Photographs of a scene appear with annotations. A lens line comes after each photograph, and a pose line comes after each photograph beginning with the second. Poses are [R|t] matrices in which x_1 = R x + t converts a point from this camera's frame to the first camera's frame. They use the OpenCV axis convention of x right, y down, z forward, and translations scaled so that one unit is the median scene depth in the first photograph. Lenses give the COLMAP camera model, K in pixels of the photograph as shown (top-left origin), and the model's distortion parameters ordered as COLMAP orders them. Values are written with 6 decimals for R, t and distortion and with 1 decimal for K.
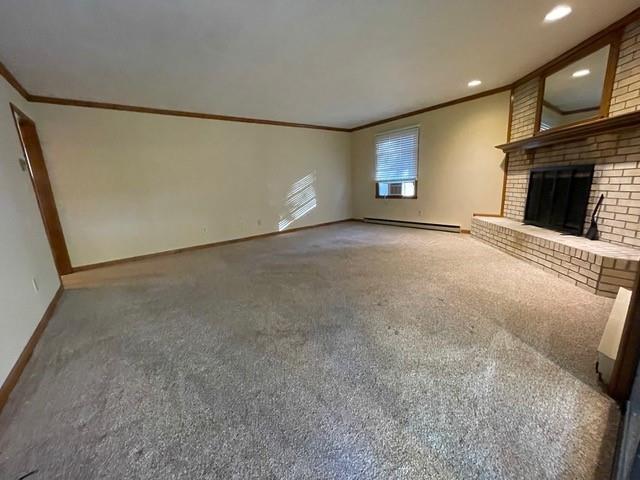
lens RADIAL K [[259.4, 0, 319.2], [0, 259.4, 239.9], [0, 0, 1]] dist [-0.001357, 0.000025]
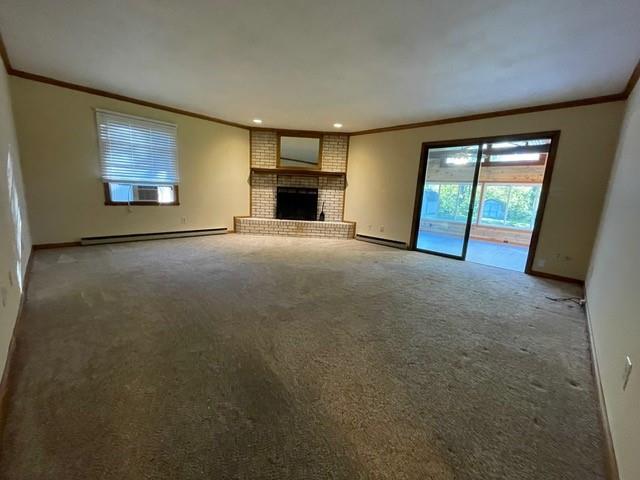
lens RADIAL K [[259.4, 0, 320.0], [0, 259.4, 240.8], [0, 0, 1]] dist [-0.001357, 0.000025]
pose [[-0.152946, -0.140041, 0.978262, -0.715327], [0.166289, 0.972147, 0.165164, -0.125777], [-0.974144, 0.187935, -0.125398, 0.776581]]
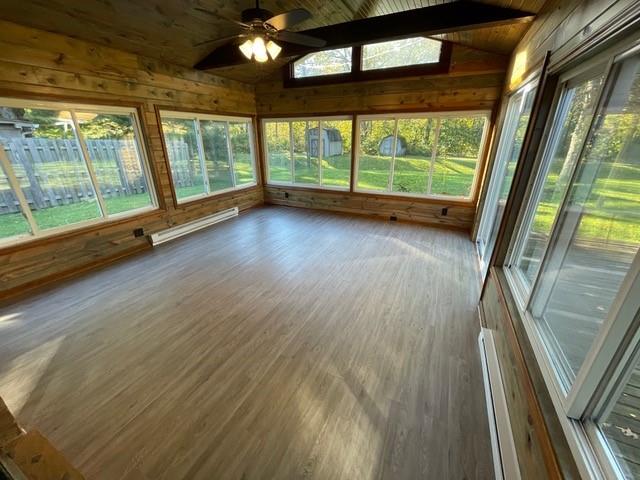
lens RADIAL K [[259.4, 0, 318.7], [0, 259.4, 239.9], [0, 0, 1]] dist [-0.001357, 0.000025]
pose [[-0.445368, -0.287031, 0.848093, -0.379670], [0.214570, 0.885402, 0.412338, -0.088882], [-0.869257, 0.365617, -0.332741, 0.414440]]
